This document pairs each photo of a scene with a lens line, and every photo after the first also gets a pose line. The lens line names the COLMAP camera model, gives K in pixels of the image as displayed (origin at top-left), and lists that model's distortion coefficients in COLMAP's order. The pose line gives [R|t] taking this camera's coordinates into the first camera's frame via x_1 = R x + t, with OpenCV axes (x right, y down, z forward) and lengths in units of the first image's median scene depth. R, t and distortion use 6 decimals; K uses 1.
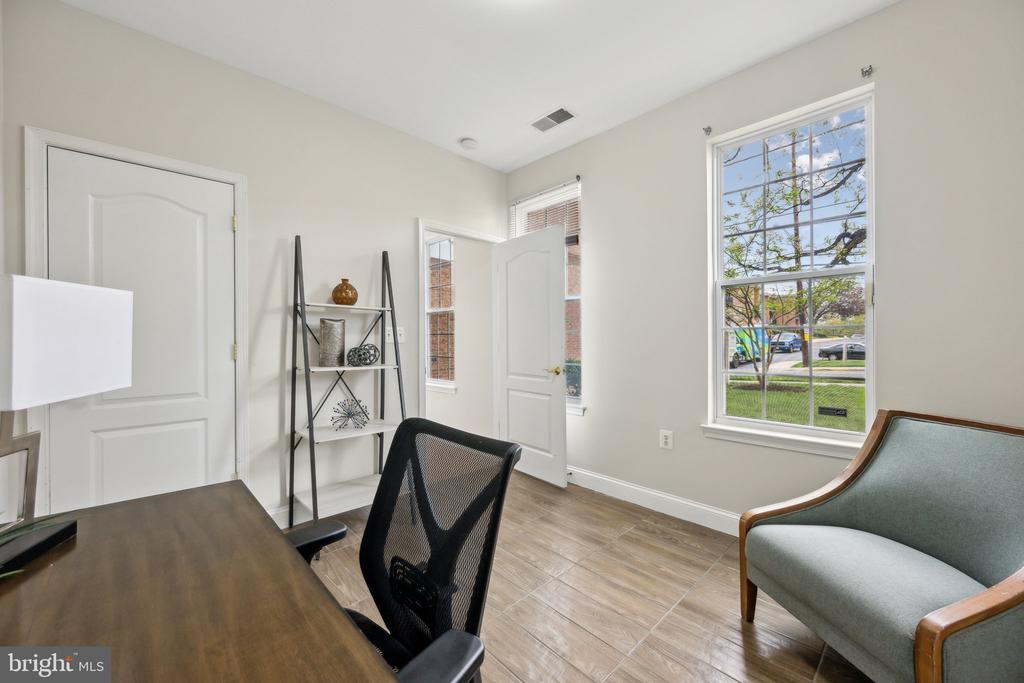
lens RADIAL K [[401.8, 0, 510.3], [0, 401.8, 340.6], [0, 0, 1]] dist [-0.000726, -0.000399]
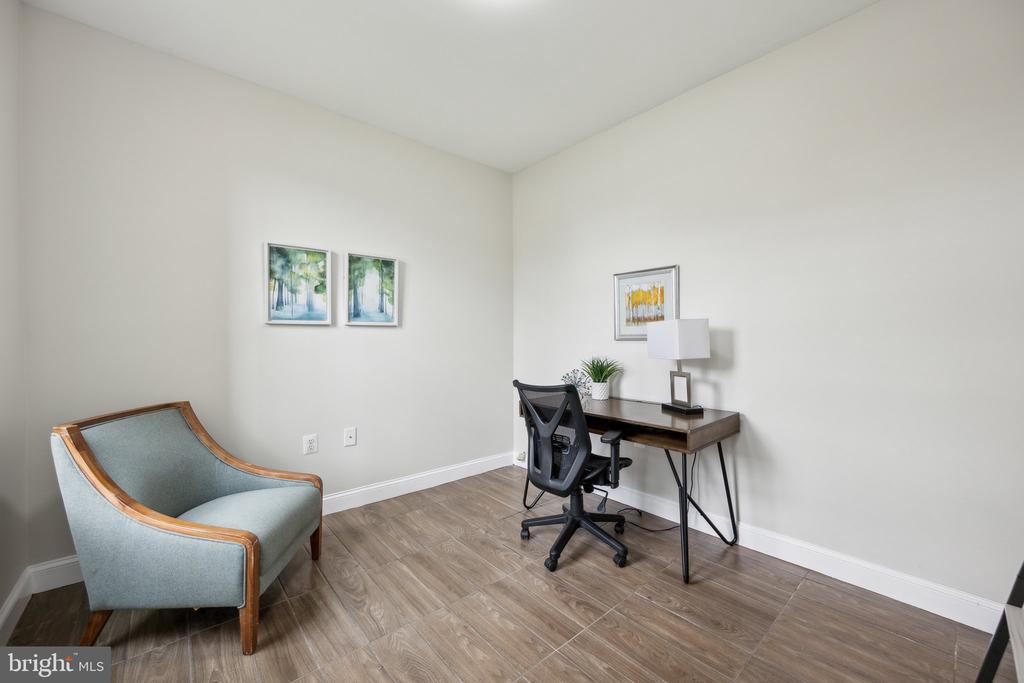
lens RADIAL K [[401.8, 0, 513.8], [0, 401.8, 339.3], [0, 0, 1]] dist [-0.000726, -0.000399]
pose [[-0.998358, 0.003021, 0.057196, -0.063621], [0.002754, 0.999985, -0.004749, -0.009234], [-0.057209, -0.004583, -0.998352, 2.020984]]
